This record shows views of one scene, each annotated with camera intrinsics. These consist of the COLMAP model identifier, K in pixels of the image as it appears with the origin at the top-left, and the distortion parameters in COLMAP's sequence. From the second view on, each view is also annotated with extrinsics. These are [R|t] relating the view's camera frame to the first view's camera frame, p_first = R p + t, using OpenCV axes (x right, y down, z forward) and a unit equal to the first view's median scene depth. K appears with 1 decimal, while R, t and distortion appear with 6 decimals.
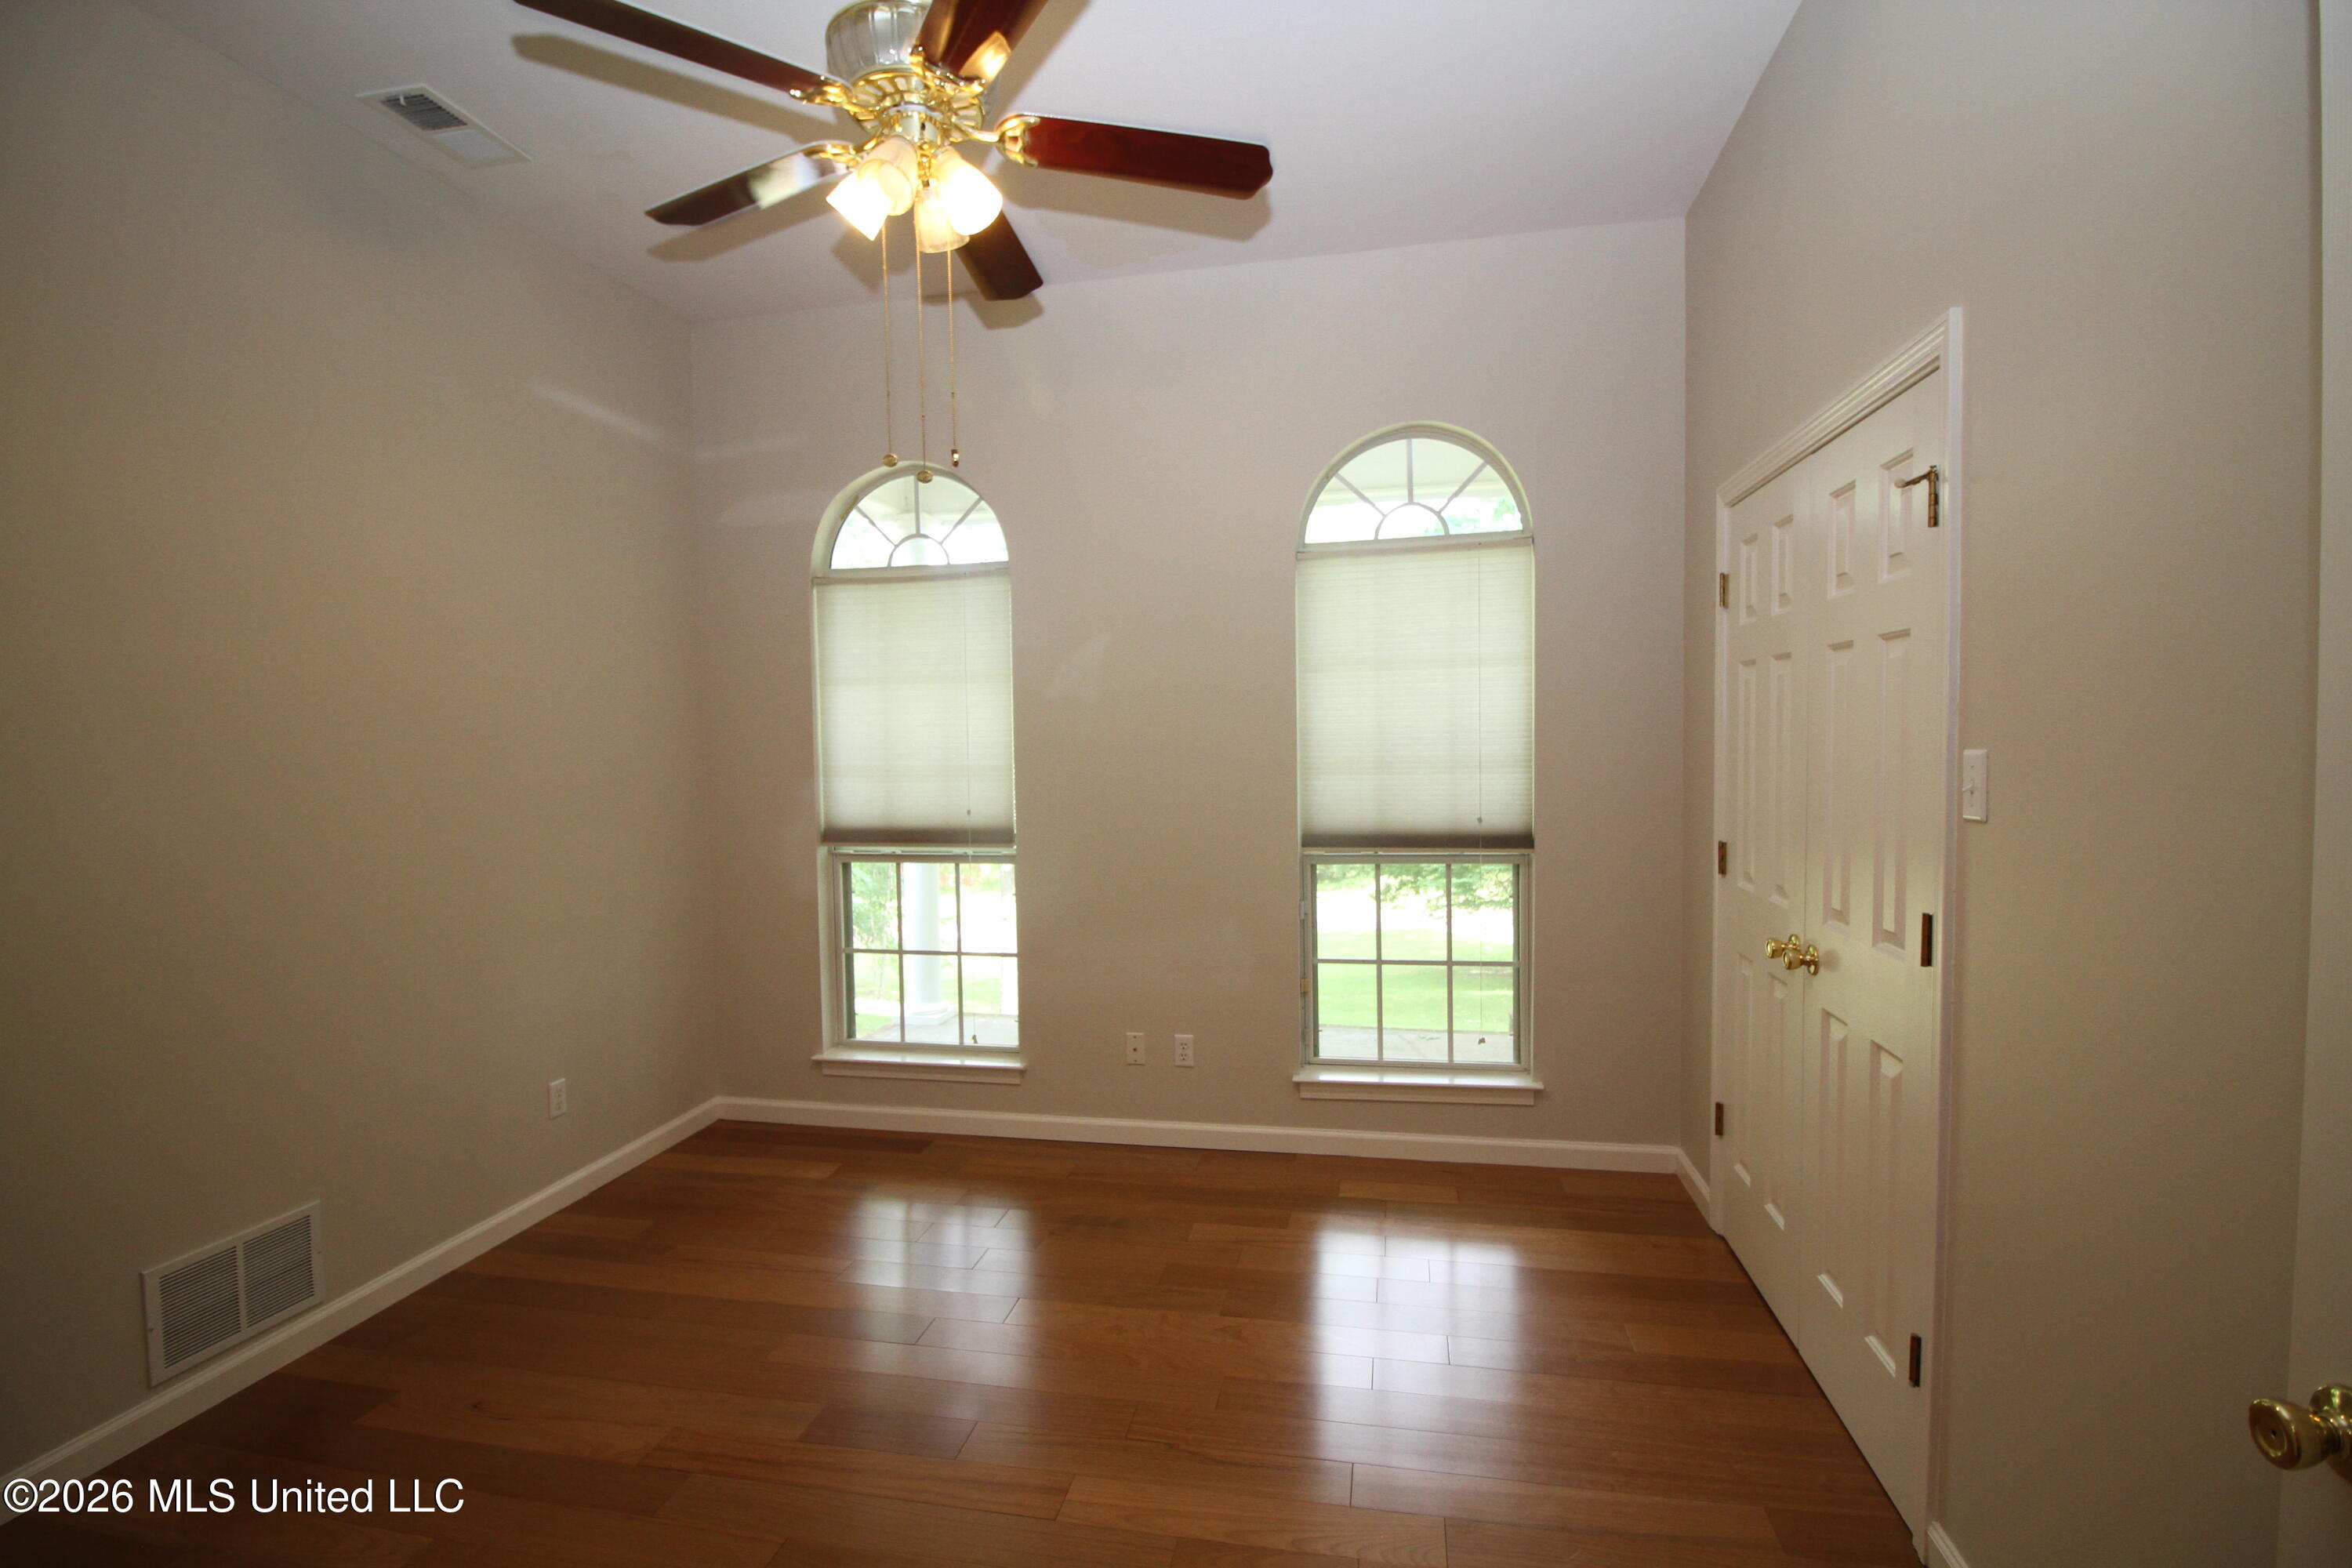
lens RADIAL K [[1090.8, 0, 1155.6], [0, 1090.8, 777.4], [0, 0, 1]] dist [-0.003243, -0.010599]
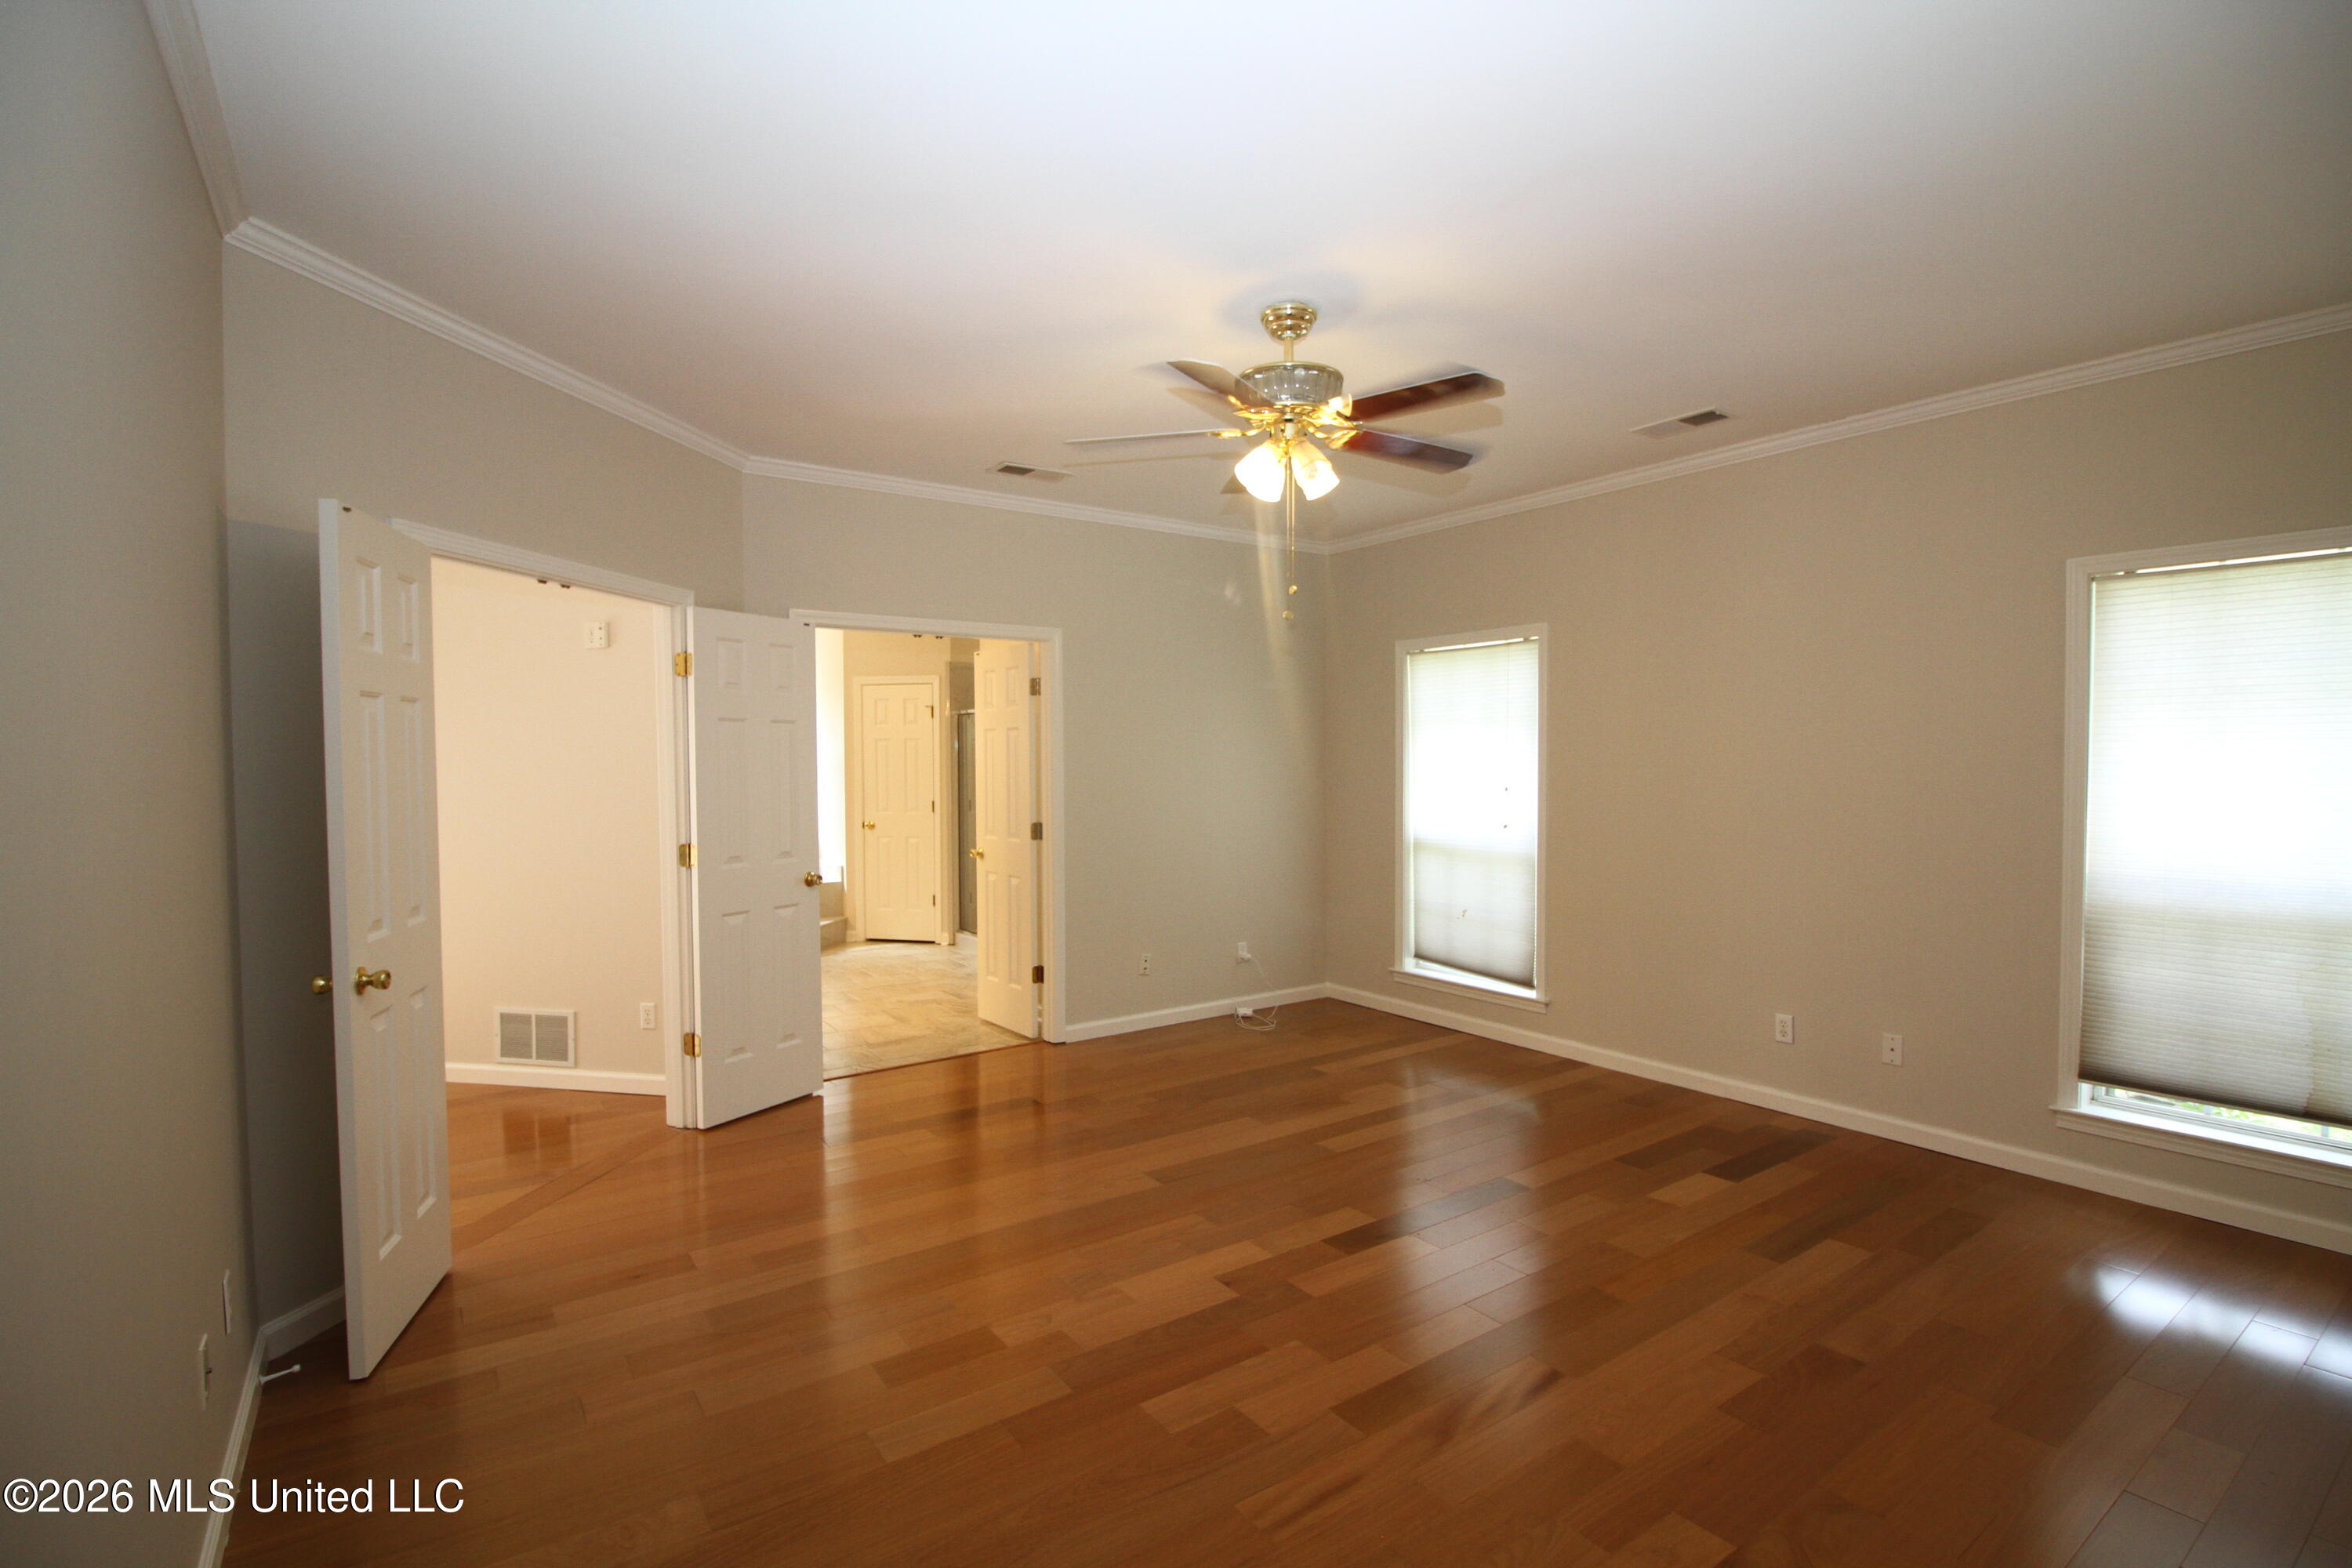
lens RADIAL K [[1090.8, 0, 1165.2], [0, 1090.8, 803.8], [0, 0, 1]] dist [-0.003243, -0.010599]
pose [[0.675408, 0.015145, -0.737289, 0.547243], [0.017713, 0.999167, 0.036751, -0.030243], [0.737231, -0.037882, 0.674577, -0.231074]]
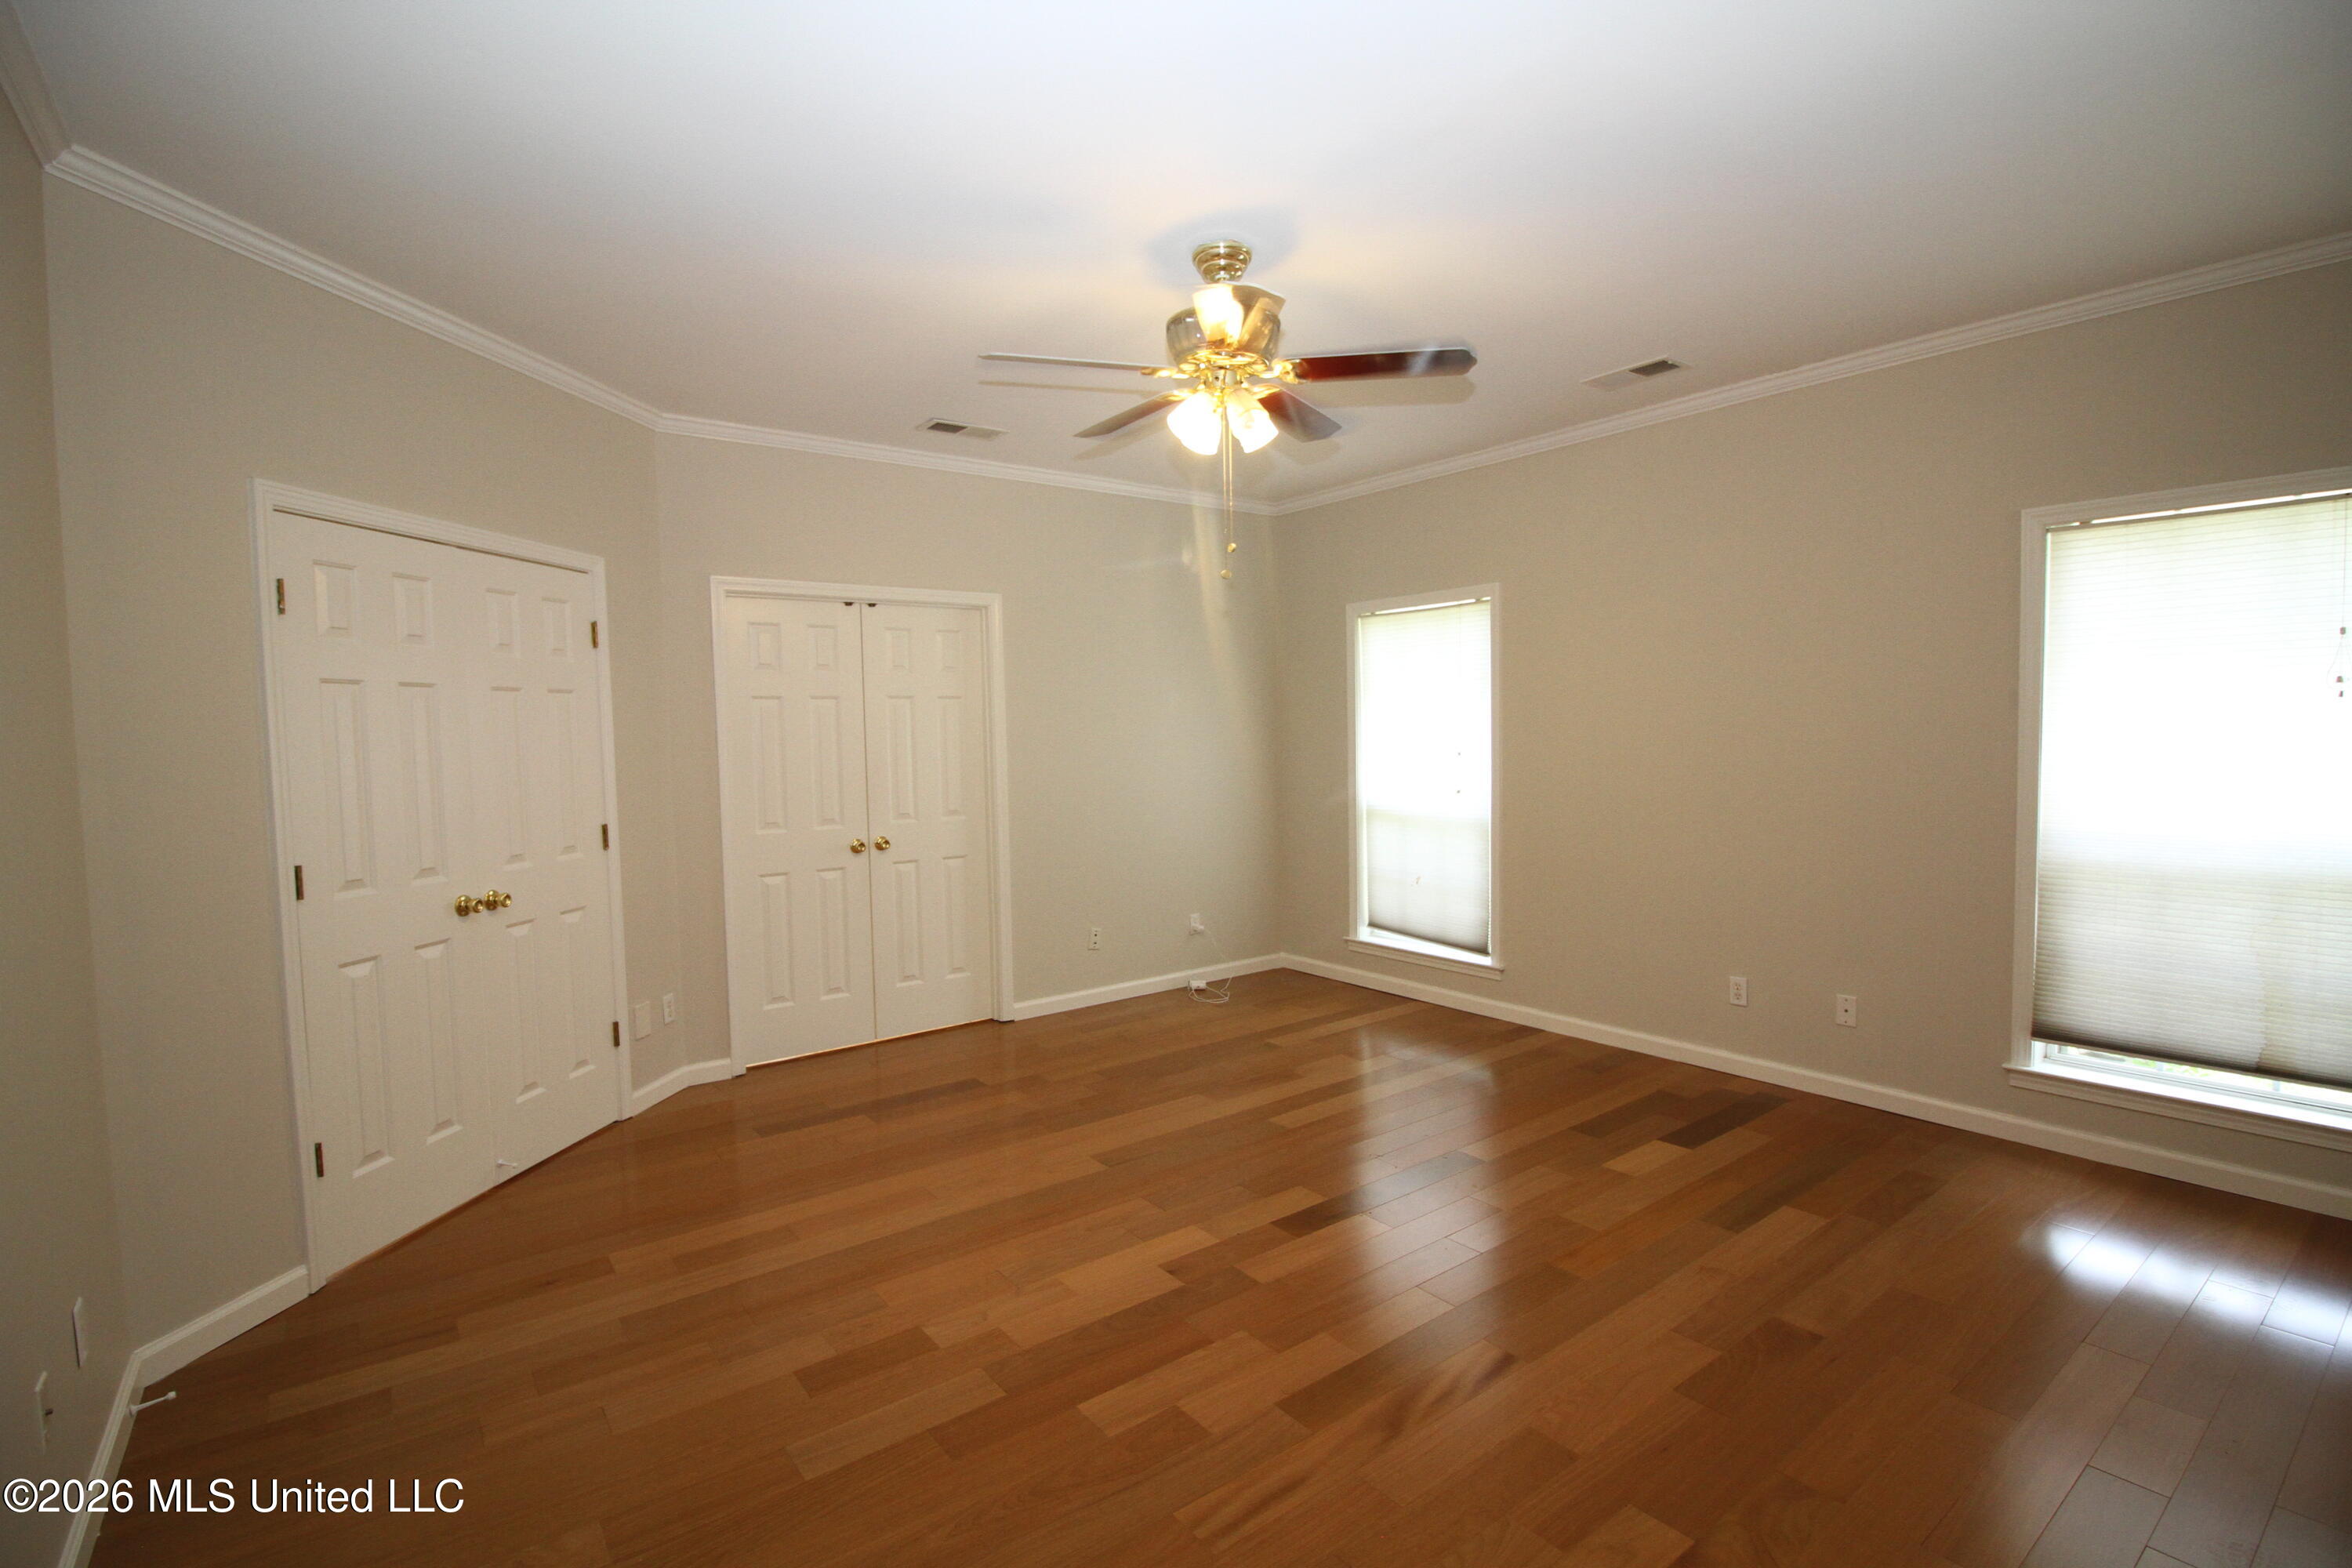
lens RADIAL K [[1090.8, 0, 1165.9], [0, 1090.8, 798.1], [0, 0, 1]] dist [-0.003243, -0.010599]
pose [[0.700608, 0.020812, -0.713243, 0.531307], [0.032008, 0.997652, 0.060552, -0.028823], [0.712828, -0.065252, 0.698297, -0.186627]]
